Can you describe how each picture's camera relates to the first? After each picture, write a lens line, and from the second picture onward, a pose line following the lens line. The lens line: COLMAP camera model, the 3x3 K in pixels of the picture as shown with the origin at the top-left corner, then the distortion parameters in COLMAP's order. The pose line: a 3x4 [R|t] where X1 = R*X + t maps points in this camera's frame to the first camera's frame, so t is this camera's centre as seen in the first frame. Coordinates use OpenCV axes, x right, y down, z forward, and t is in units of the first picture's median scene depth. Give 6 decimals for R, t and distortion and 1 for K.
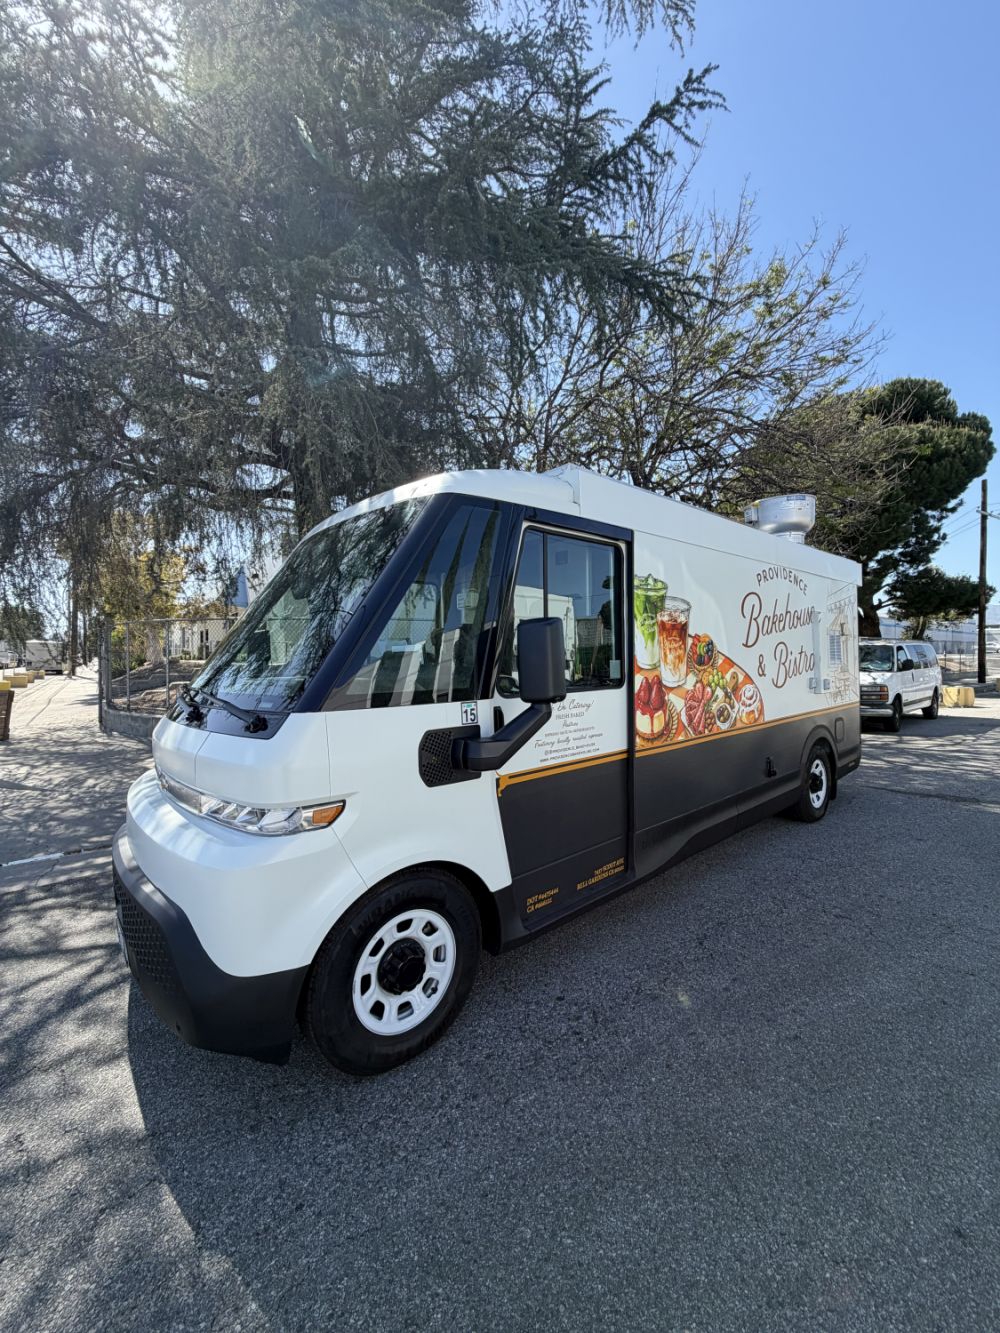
lens RADIAL K [[530.6, 0, 496.4], [0, 530.6, 669.1], [0, 0, 1]] dist [-0.001720, 0.000172]
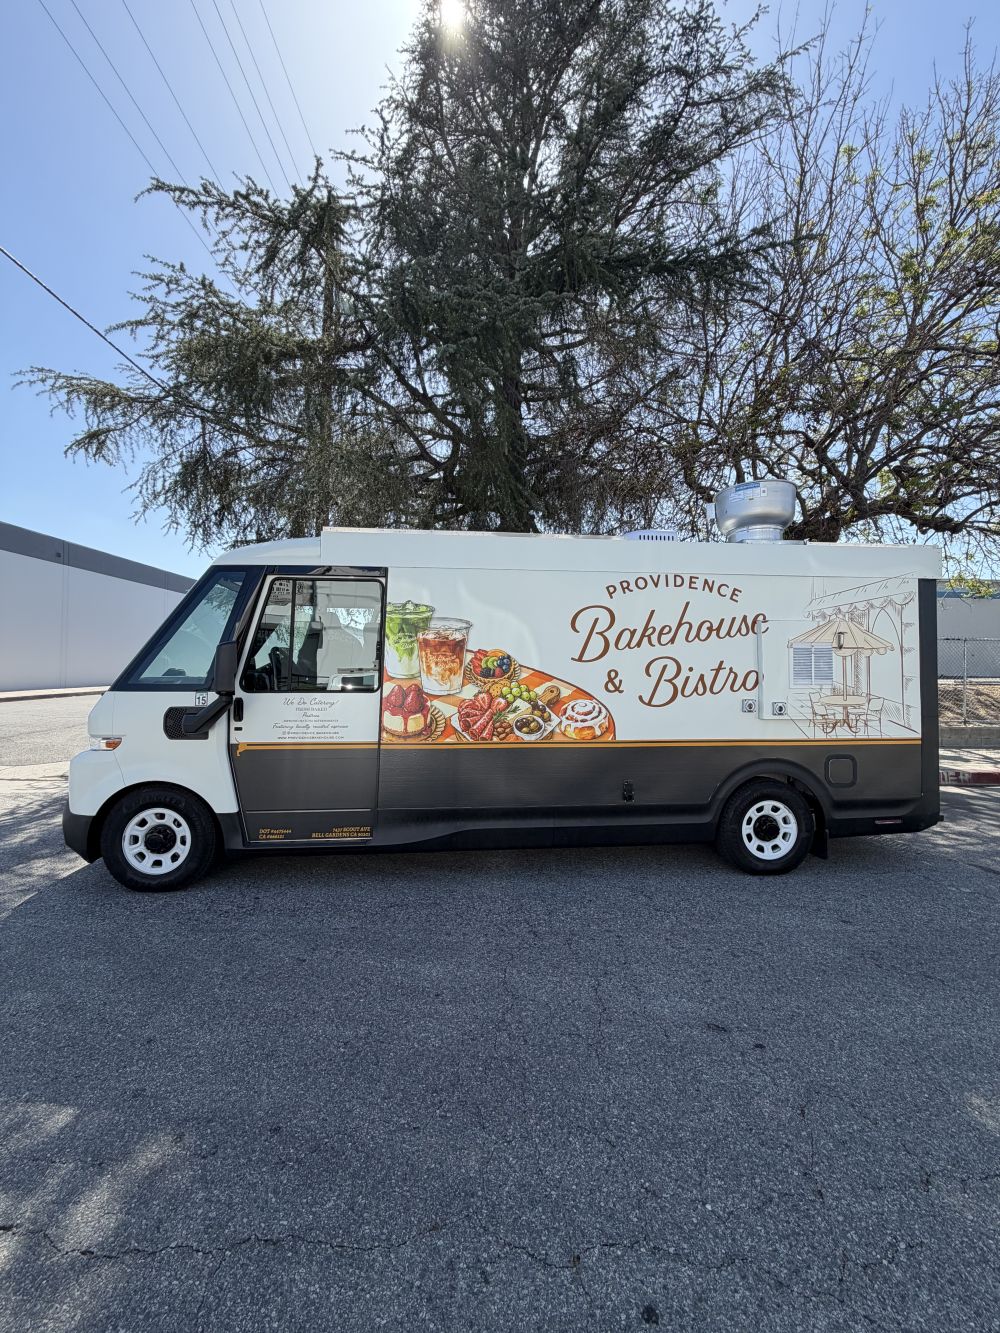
lens RADIAL K [[530.6, 0, 497.7], [0, 530.6, 663.8], [0, 0, 1]] dist [-0.001720, 0.000172]
pose [[0.813060, 0.016029, -0.581959, 1.146948], [-0.031390, 0.999374, -0.016329, -0.020177], [0.581333, 0.031544, 0.813054, 0.129599]]
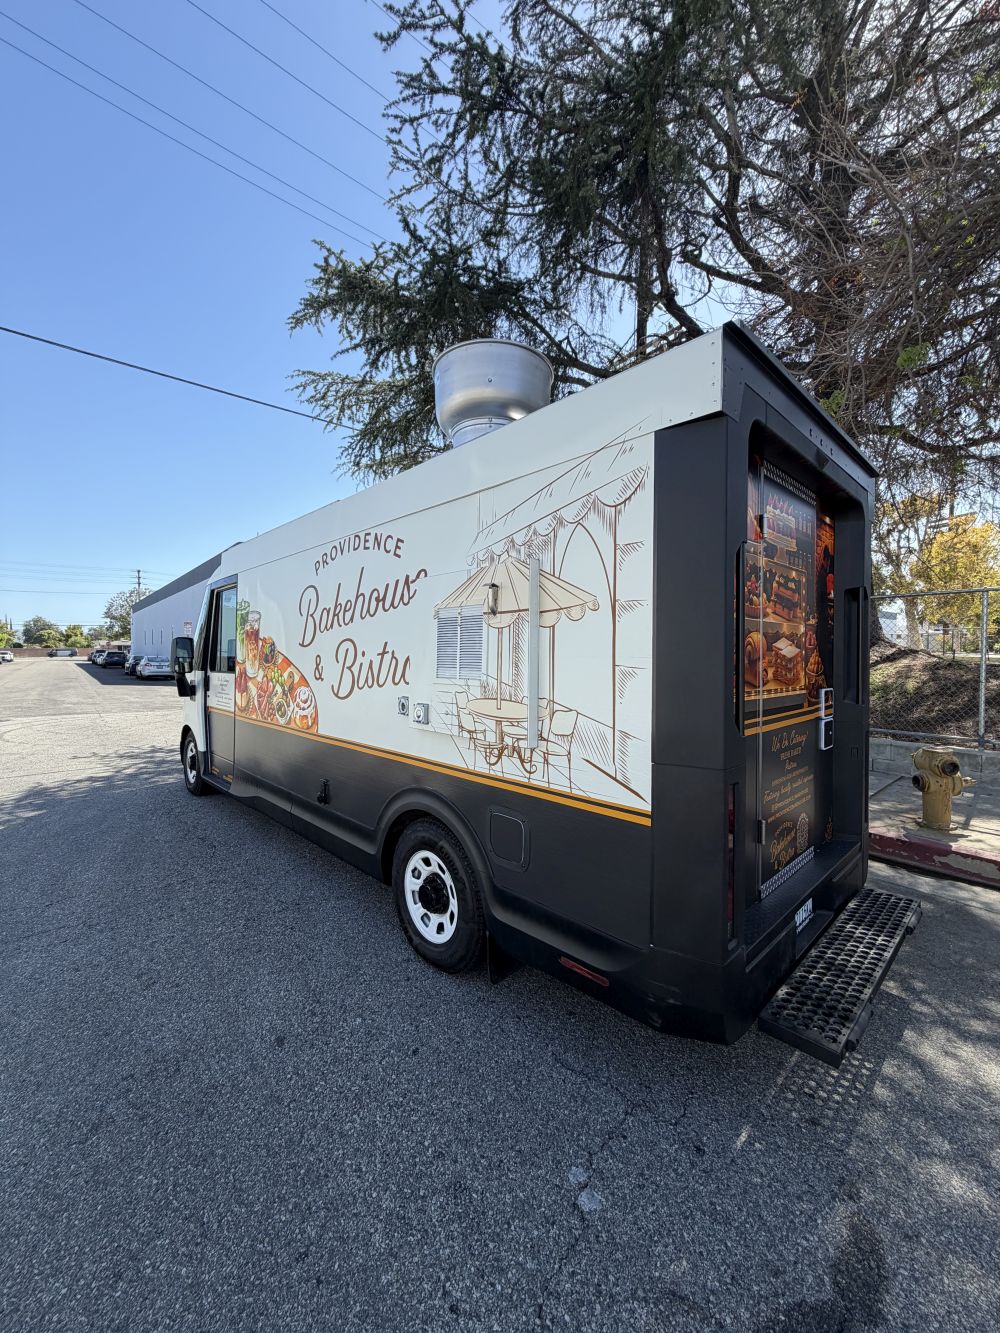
lens RADIAL K [[530.6, 0, 501.7], [0, 530.6, 662.4], [0, 0, 1]] dist [-0.001720, 0.000172]
pose [[0.048433, 0.033362, -0.998269, 1.776535], [-0.018654, 0.999298, 0.032492, -0.062981], [0.998652, 0.017048, 0.049021, 1.623494]]
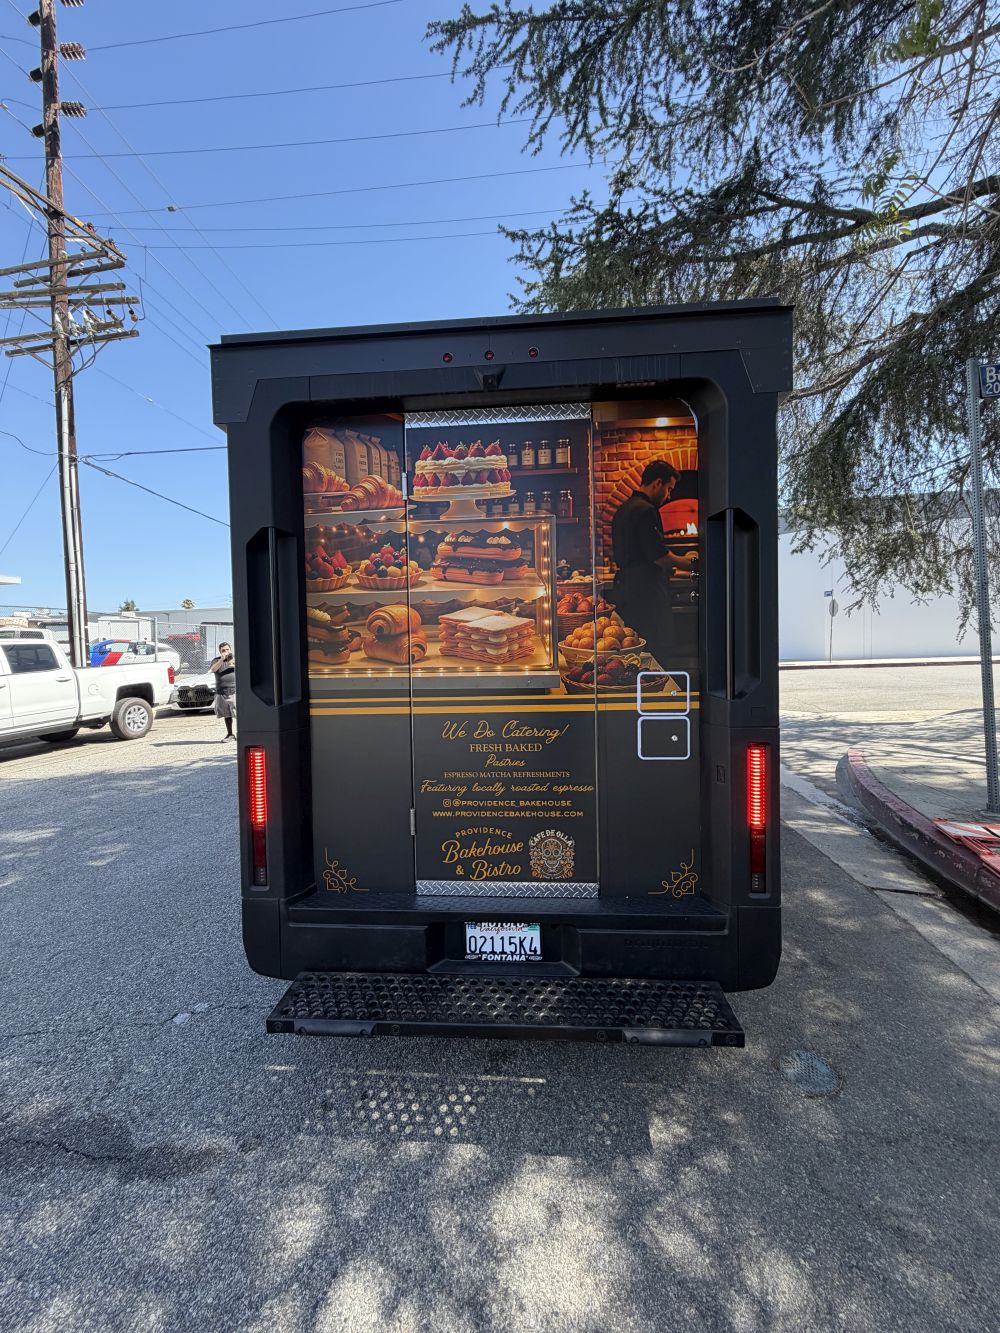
lens RADIAL K [[530.6, 0, 502.9], [0, 530.6, 665.7], [0, 0, 1]] dist [-0.001720, 0.000172]
pose [[-0.713083, 0.058666, -0.698621, 1.478910], [0.024346, 0.997964, 0.058952, -0.048239], [0.700657, 0.025029, -0.713059, 2.490151]]
